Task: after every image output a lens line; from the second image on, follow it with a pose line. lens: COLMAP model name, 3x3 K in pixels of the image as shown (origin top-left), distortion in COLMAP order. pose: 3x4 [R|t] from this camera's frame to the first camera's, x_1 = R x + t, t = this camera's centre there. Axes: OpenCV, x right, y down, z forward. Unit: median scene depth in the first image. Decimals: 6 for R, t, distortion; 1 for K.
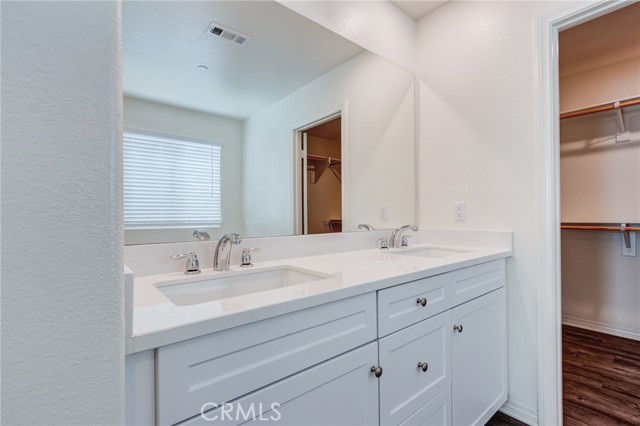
lens RADIAL K [[290.3, 0, 312.1], [0, 290.3, 215.1], [0, 0, 1]] dist [0.000988, -0.000220]
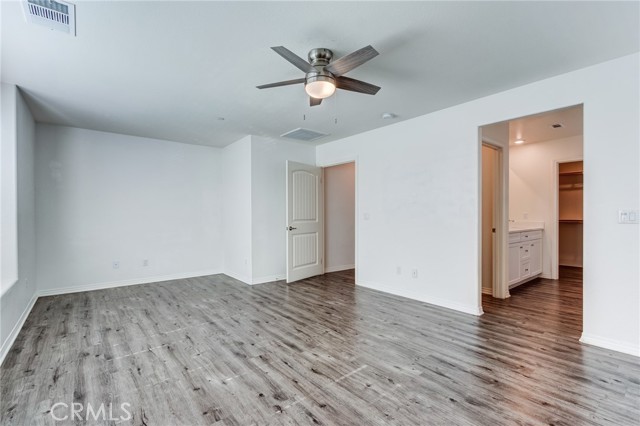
lens RADIAL K [[290.3, 0, 312.1], [0, 290.3, 215.1], [0, 0, 1]] dist [0.000988, -0.000220]
pose [[0.999983, 0.005887, -0.000320, -1.098160], [-0.005884, 0.999941, 0.009130, -0.018411], [0.000374, -0.009128, 0.999958, -1.300707]]
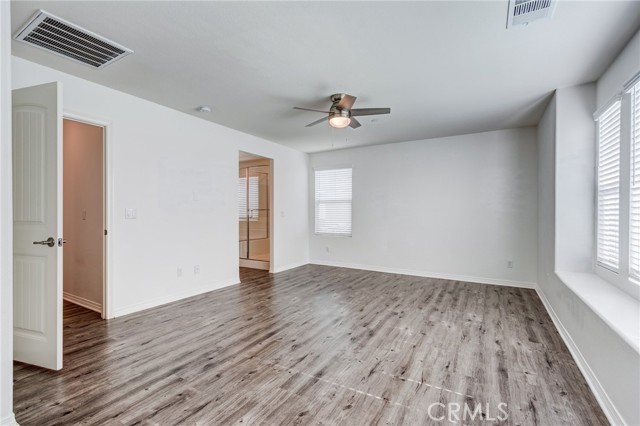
lens RADIAL K [[290.3, 0, 312.1], [0, 290.3, 215.1], [0, 0, 1]] dist [0.000988, -0.000220]
pose [[-0.343335, 0.002372, 0.939210, -2.105366], [-0.004469, 0.999981, -0.004160, 0.006674], [-0.939202, -0.005626, -0.343318, 0.004904]]
